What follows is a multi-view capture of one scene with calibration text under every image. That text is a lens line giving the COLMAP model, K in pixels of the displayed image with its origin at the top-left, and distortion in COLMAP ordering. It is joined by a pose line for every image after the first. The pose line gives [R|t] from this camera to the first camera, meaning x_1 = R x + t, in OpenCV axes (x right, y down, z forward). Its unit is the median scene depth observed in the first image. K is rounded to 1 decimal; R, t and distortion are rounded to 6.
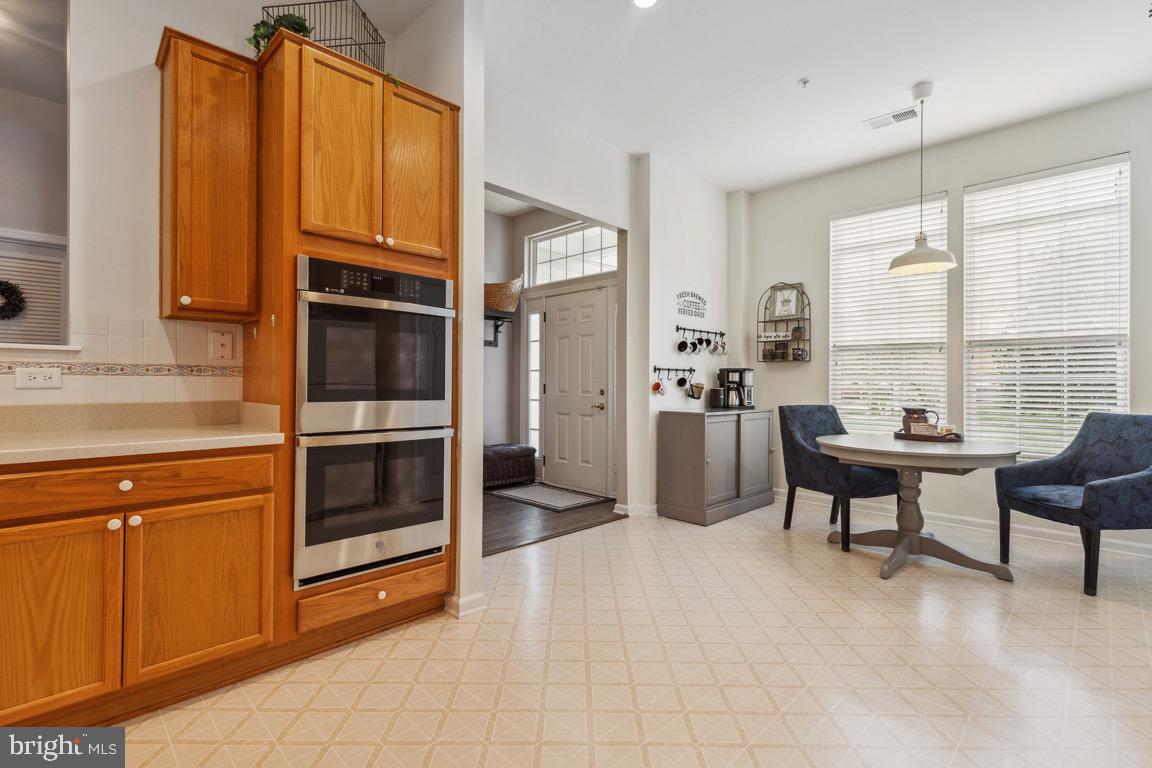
lens RADIAL K [[528.7, 0, 578.1], [0, 528.7, 382.3], [0, 0, 1]] dist [0.005191, -0.001819]
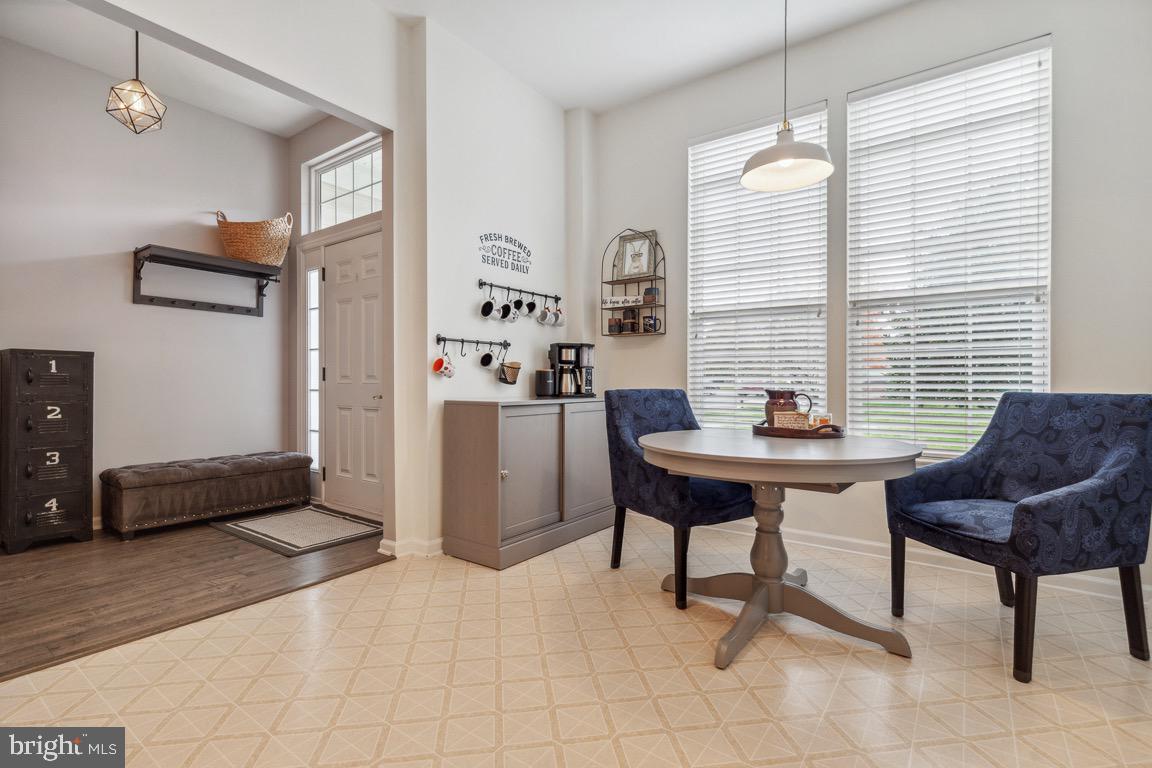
lens RADIAL K [[528.7, 0, 591.6], [0, 528.7, 385.5], [0, 0, 1]] dist [0.005191, -0.001819]
pose [[0.986550, -0.005492, 0.163367, 0.241508], [0.004078, 0.999951, 0.008987, 0.030810], [-0.163408, -0.008200, 0.986524, 0.310740]]
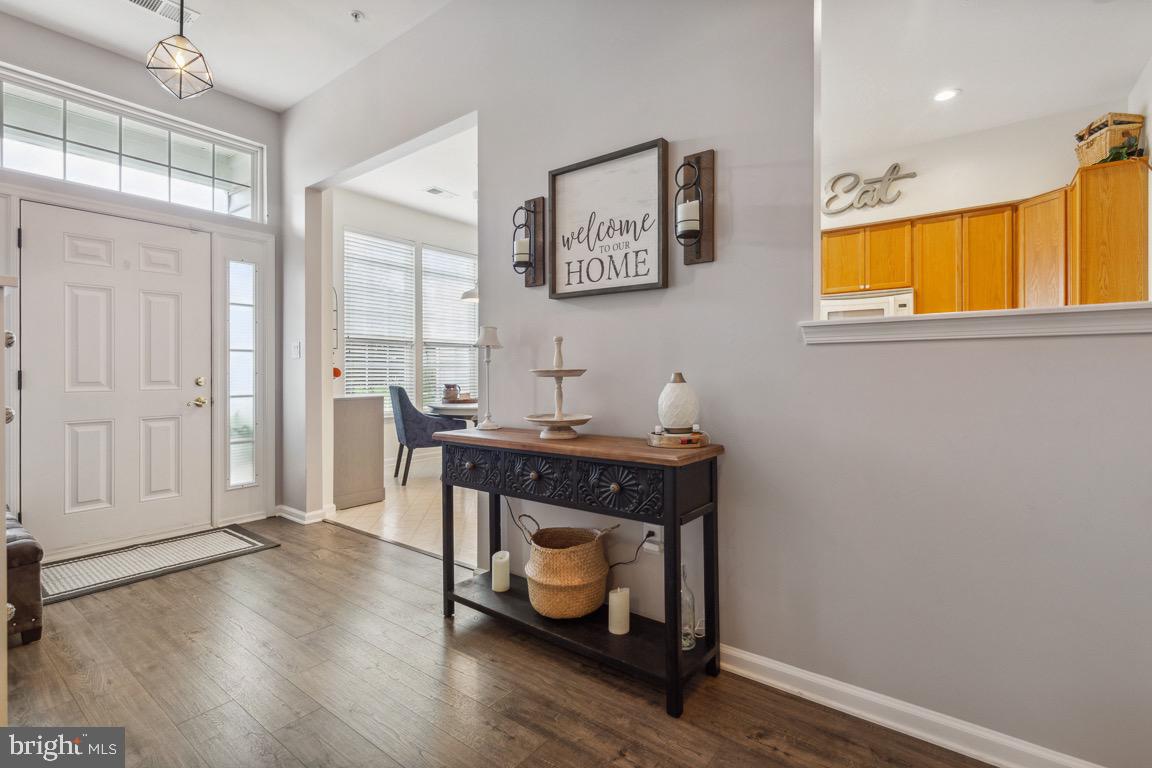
lens RADIAL K [[528.7, 0, 566.3], [0, 528.7, 366.8], [0, 0, 1]] dist [0.005191, -0.001819]
pose [[-0.113798, 0.003931, 0.993496, -0.834060], [0.003900, 0.999986, -0.003510, 0.004119], [-0.993496, 0.003475, -0.113812, 0.724489]]
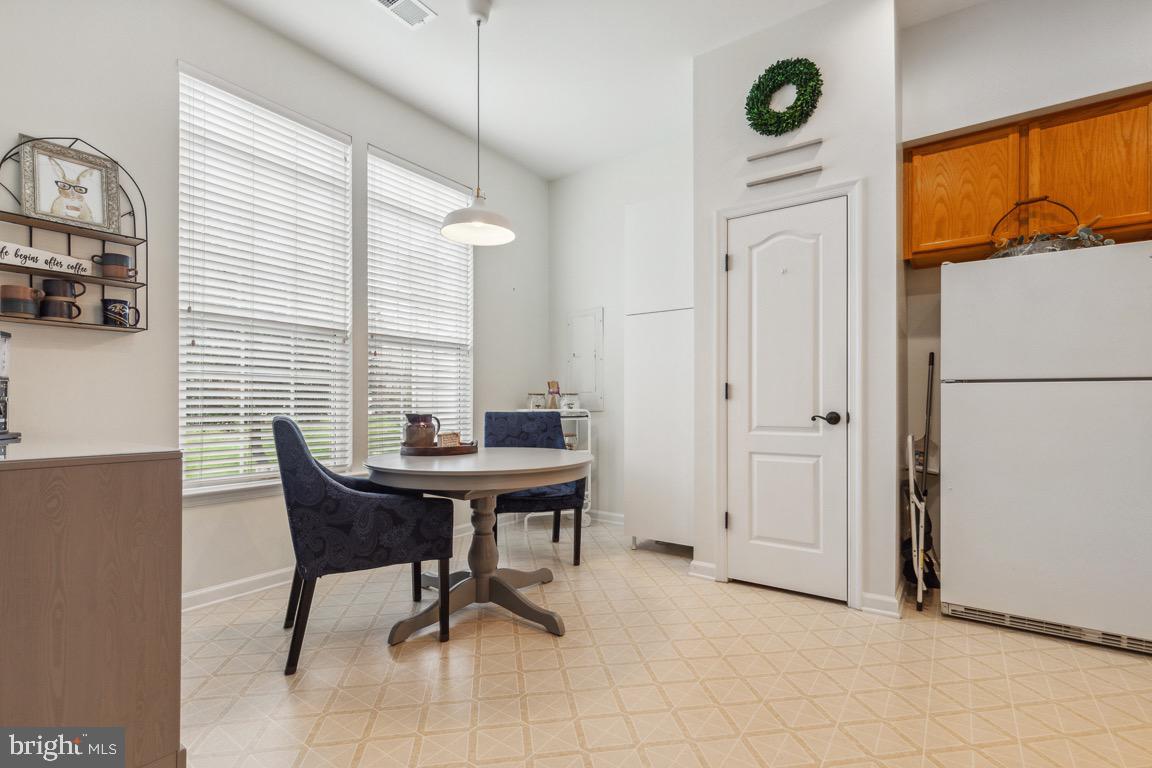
lens RADIAL K [[528.7, 0, 569.8], [0, 528.7, 397.8], [0, 0, 1]] dist [0.005191, -0.001819]
pose [[-0.148722, 0.009281, 0.988835, -0.113055], [0.002575, 0.999956, -0.008998, 0.029380], [-0.988876, 0.001208, -0.148739, 0.780237]]
